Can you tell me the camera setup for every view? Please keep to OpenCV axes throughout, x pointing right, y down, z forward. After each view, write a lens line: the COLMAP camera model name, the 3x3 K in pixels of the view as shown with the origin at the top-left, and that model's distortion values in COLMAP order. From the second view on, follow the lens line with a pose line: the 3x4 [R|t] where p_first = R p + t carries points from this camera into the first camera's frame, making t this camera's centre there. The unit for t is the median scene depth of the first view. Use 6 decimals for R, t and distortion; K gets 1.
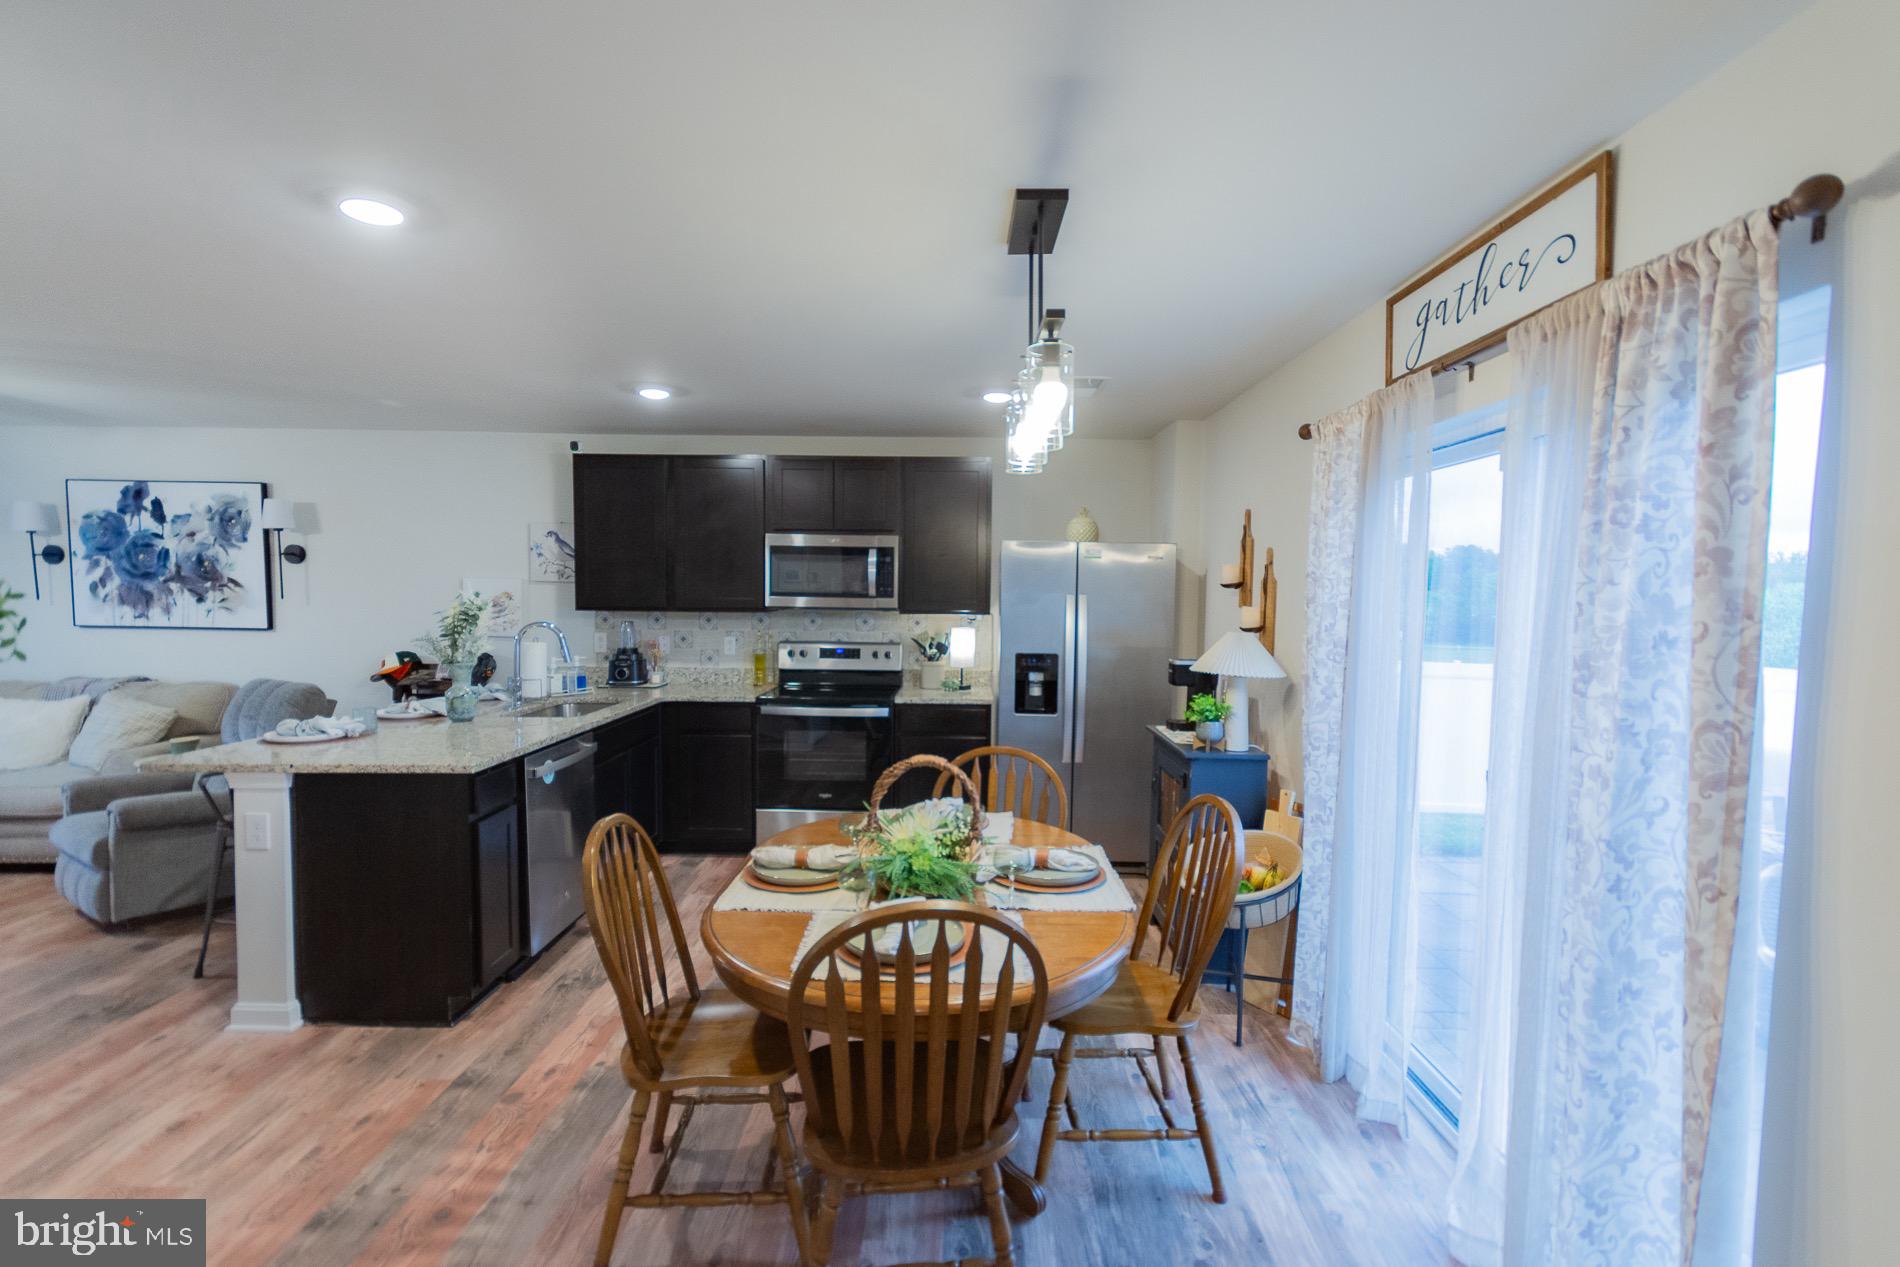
lens RADIAL K [[850.7, 0, 940.3], [0, 850.7, 639.9], [0, 0, 1]] dist [0.013857, -0.004327]
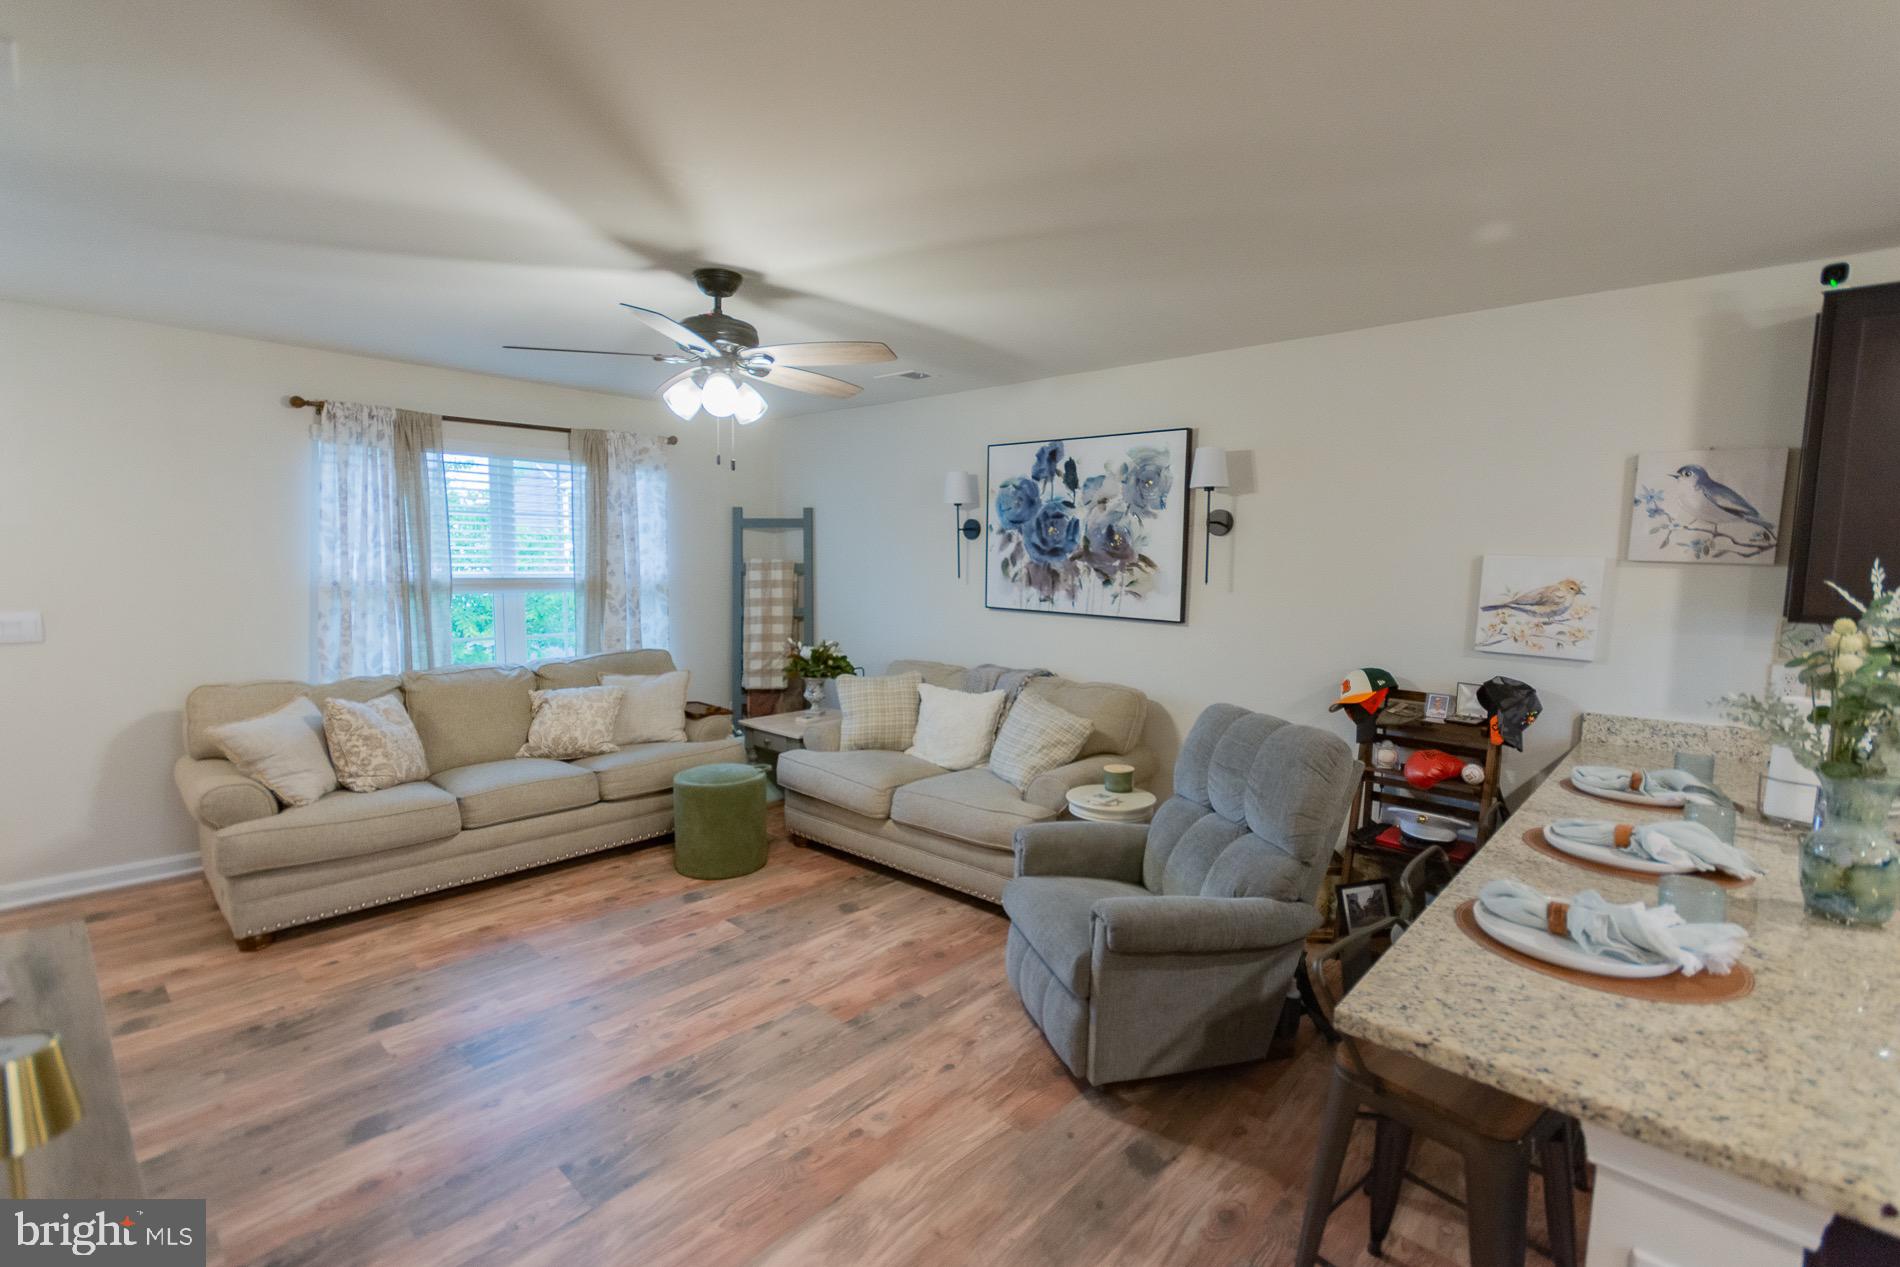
lens RADIAL K [[850.7, 0, 952.5], [0, 850.7, 634.2], [0, 0, 1]] dist [0.013857, -0.004327]
pose [[0.743356, 0.063908, -0.665836, -0.437531], [-0.050984, 0.997943, 0.038864, -0.021726], [0.666950, 0.005057, 0.745085, 0.308250]]
